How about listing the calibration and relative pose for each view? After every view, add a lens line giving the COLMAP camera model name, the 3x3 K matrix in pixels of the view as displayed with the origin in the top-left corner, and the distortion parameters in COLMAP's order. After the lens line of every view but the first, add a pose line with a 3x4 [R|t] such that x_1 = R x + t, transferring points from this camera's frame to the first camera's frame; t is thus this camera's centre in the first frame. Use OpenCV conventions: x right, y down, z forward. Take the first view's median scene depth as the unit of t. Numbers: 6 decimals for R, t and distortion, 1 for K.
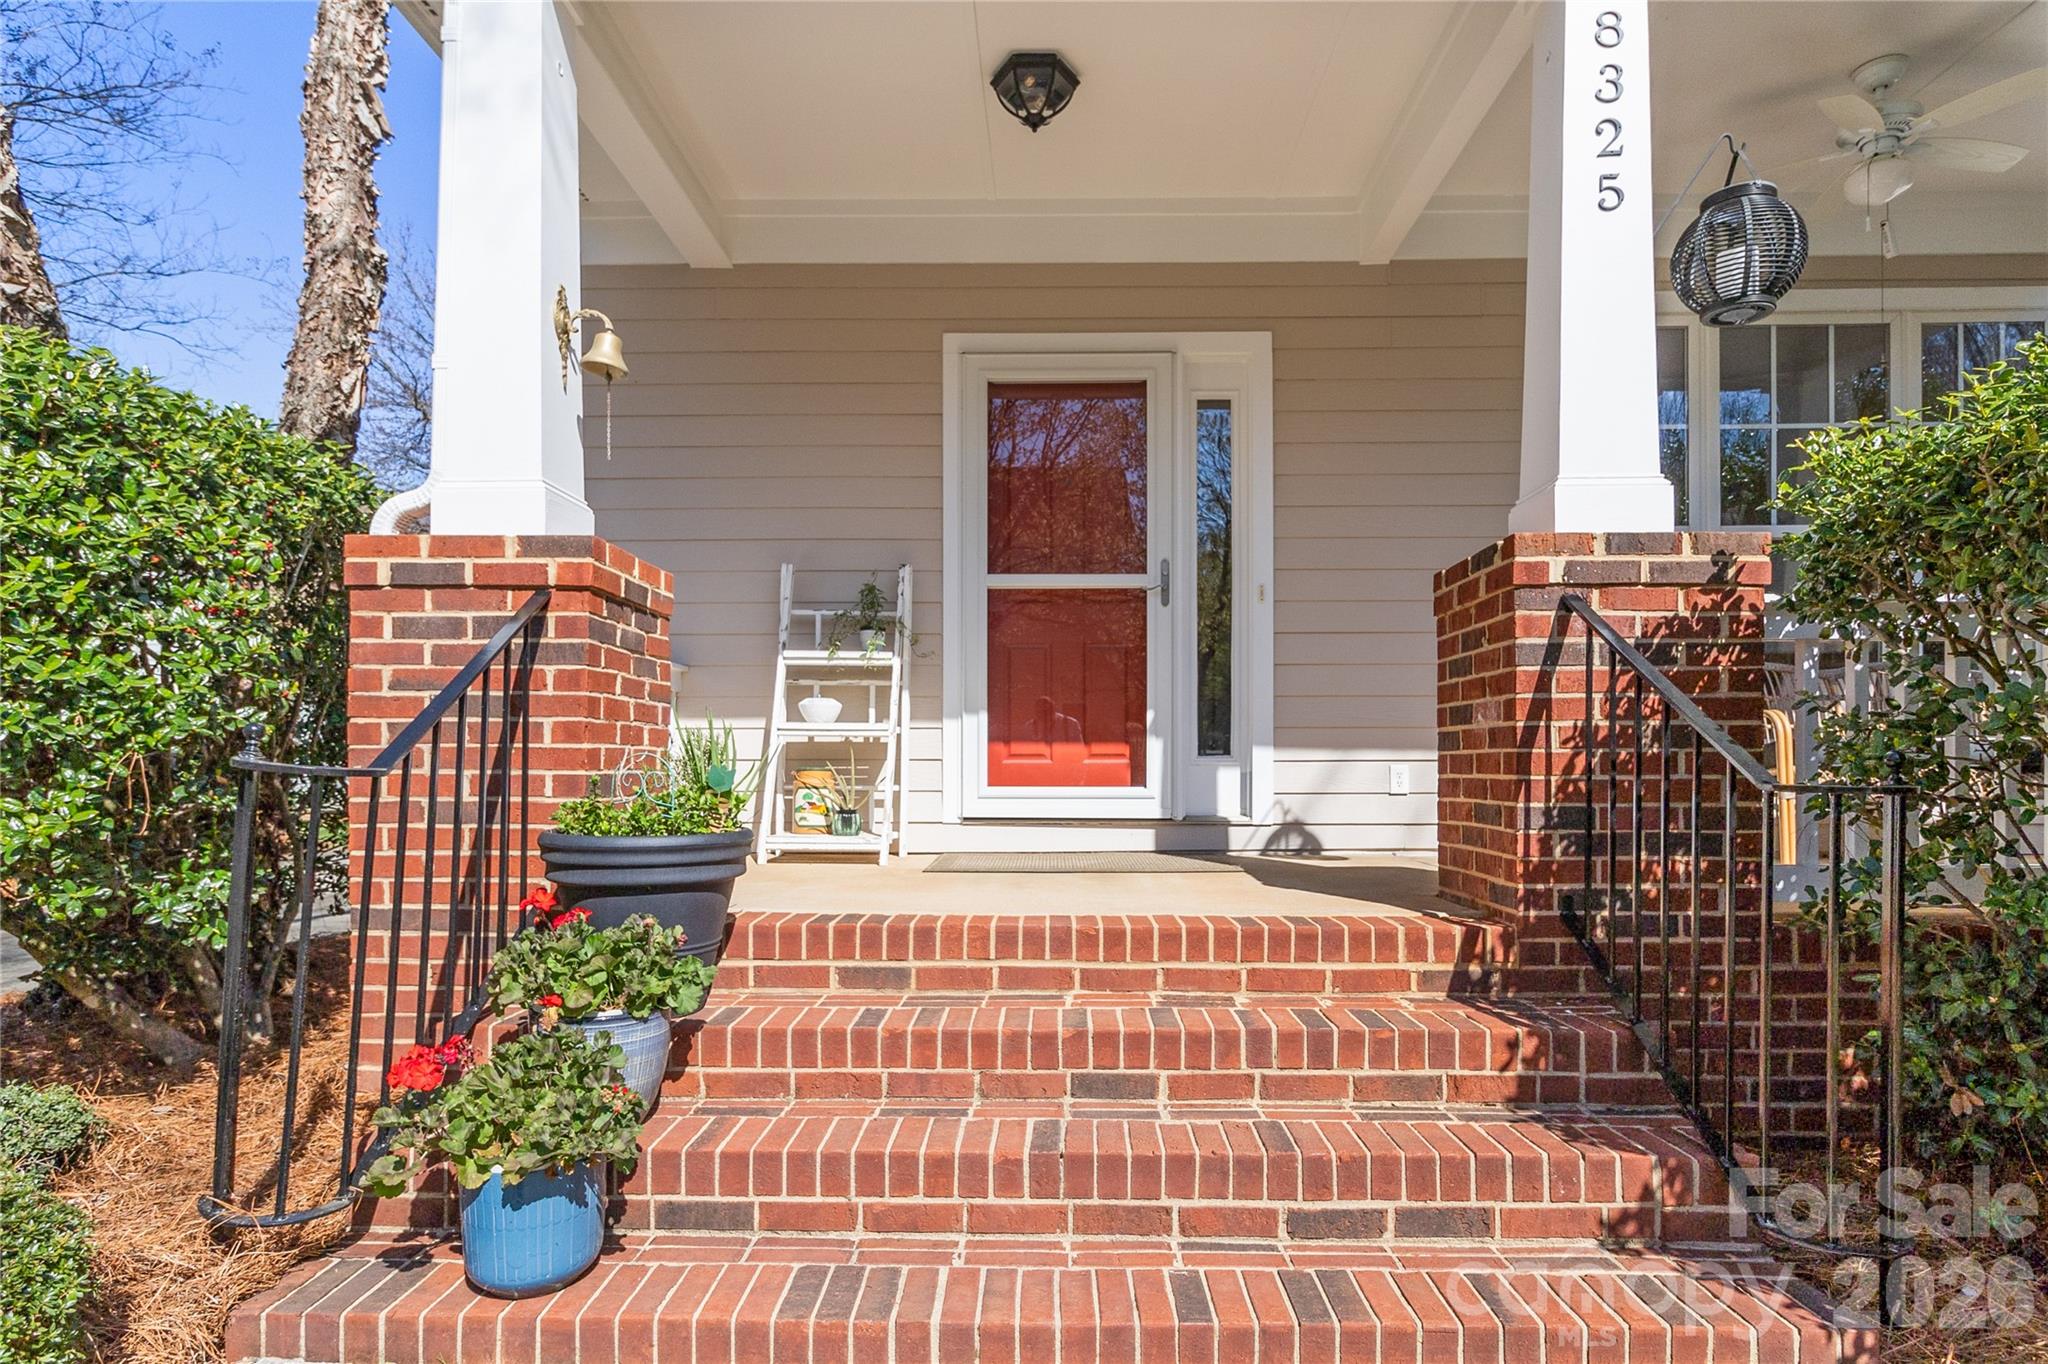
lens RADIAL K [[1110.0, 0, 1029.3], [0, 1110.0, 762.3], [0, 0, 1]] dist [0.004719, -0.001903]
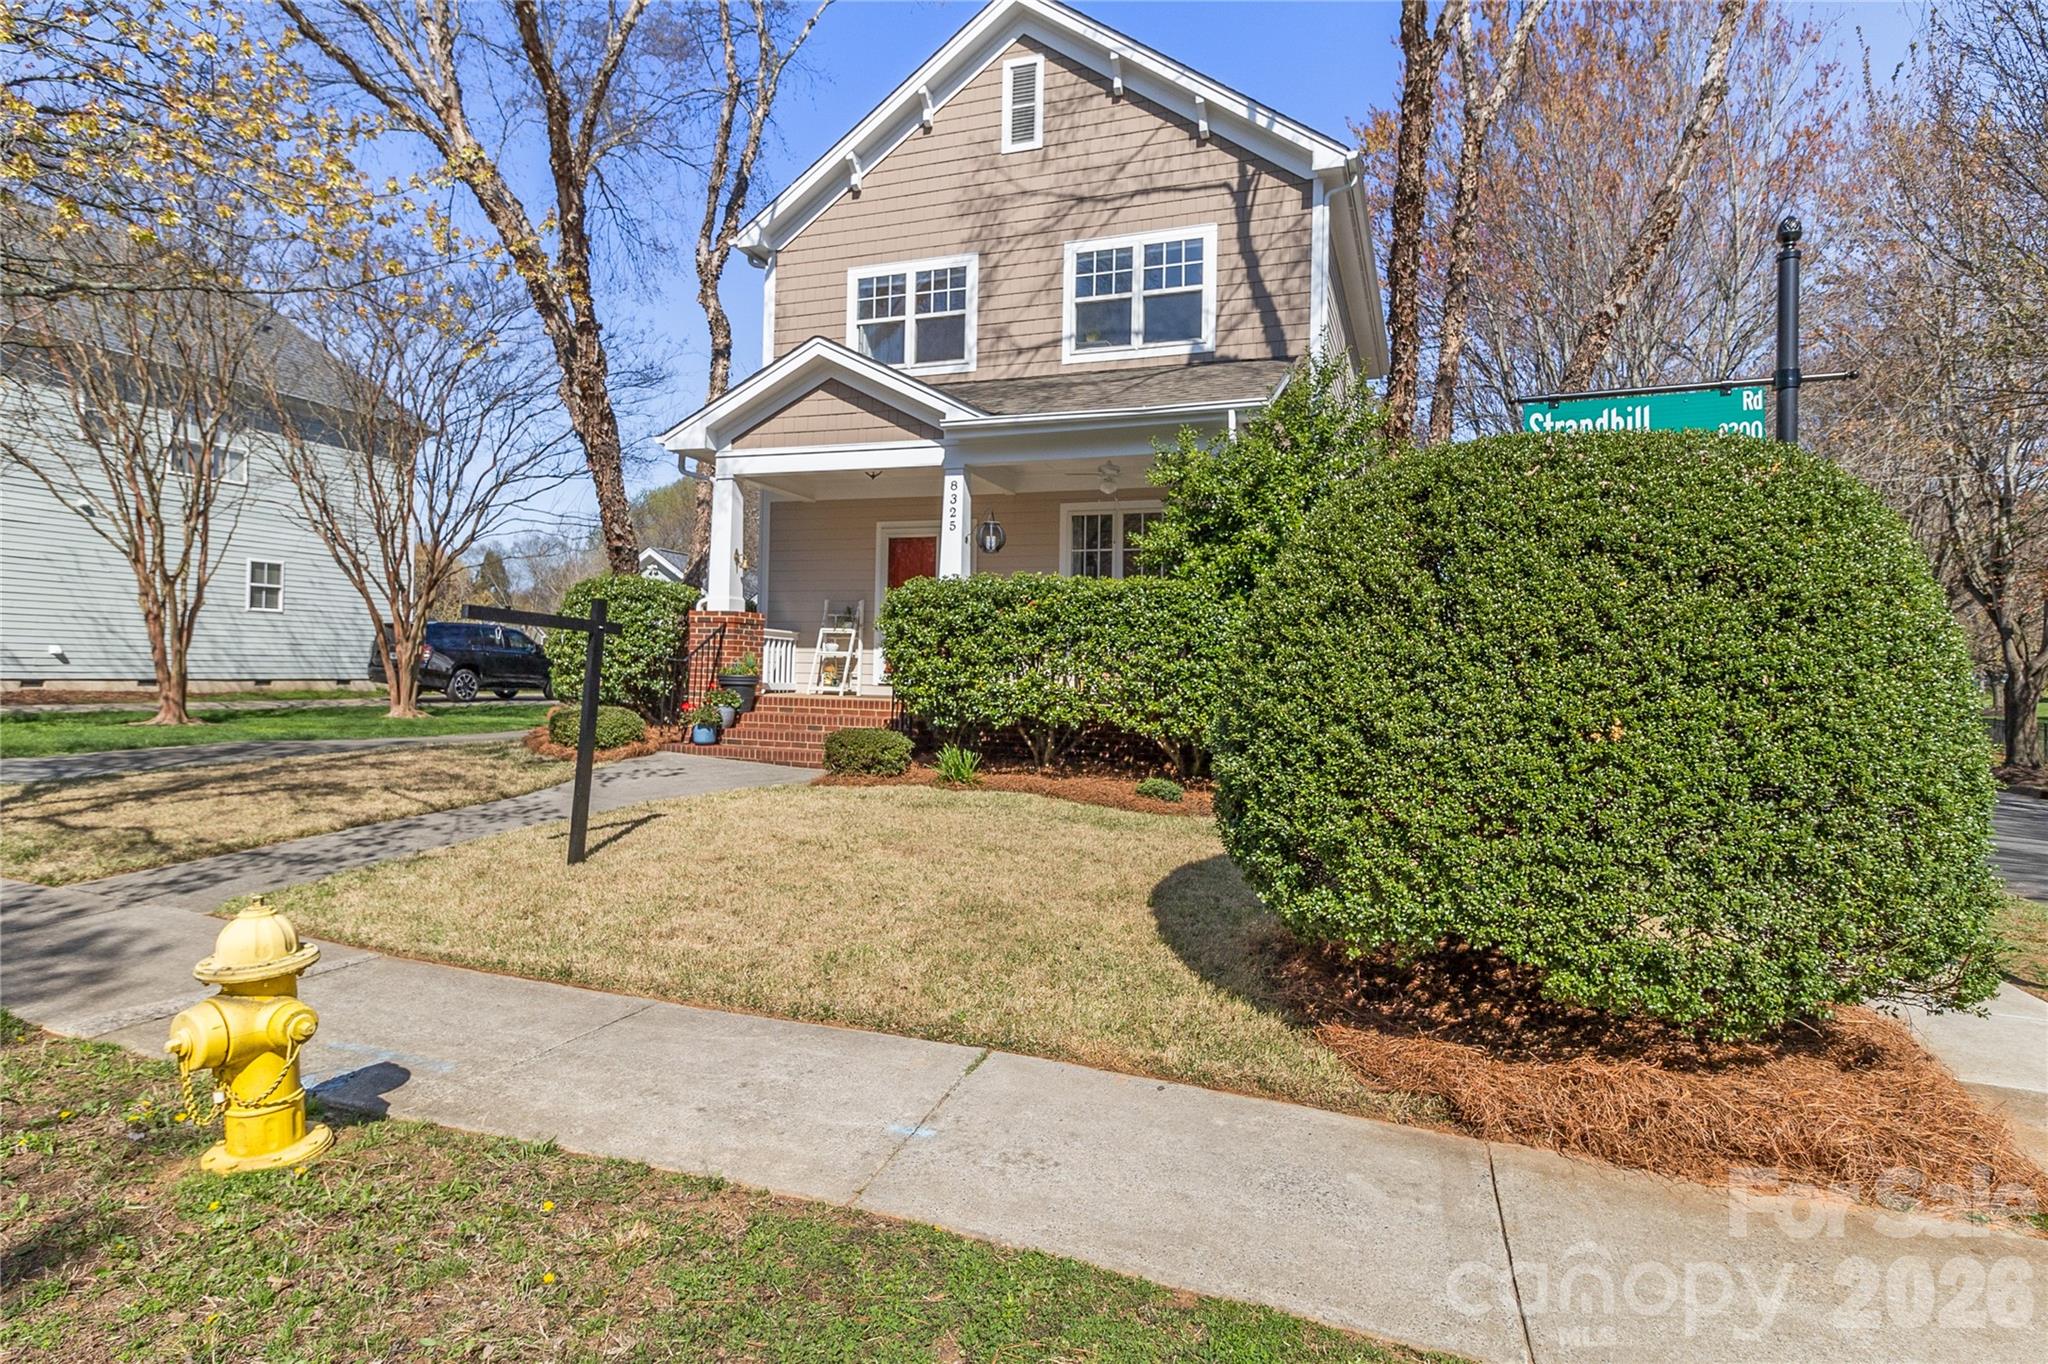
lens RADIAL K [[1063.8, 0, 1022.5], [0, 1063.8, 666.4], [0, 0, 1]] dist [0.002795, -0.000241]
pose [[0.942081, 0.019918, -0.334792, 2.104366], [-0.023833, 0.999687, -0.007591, 0.028893], [0.334536, 0.015131, 0.942261, -2.617472]]
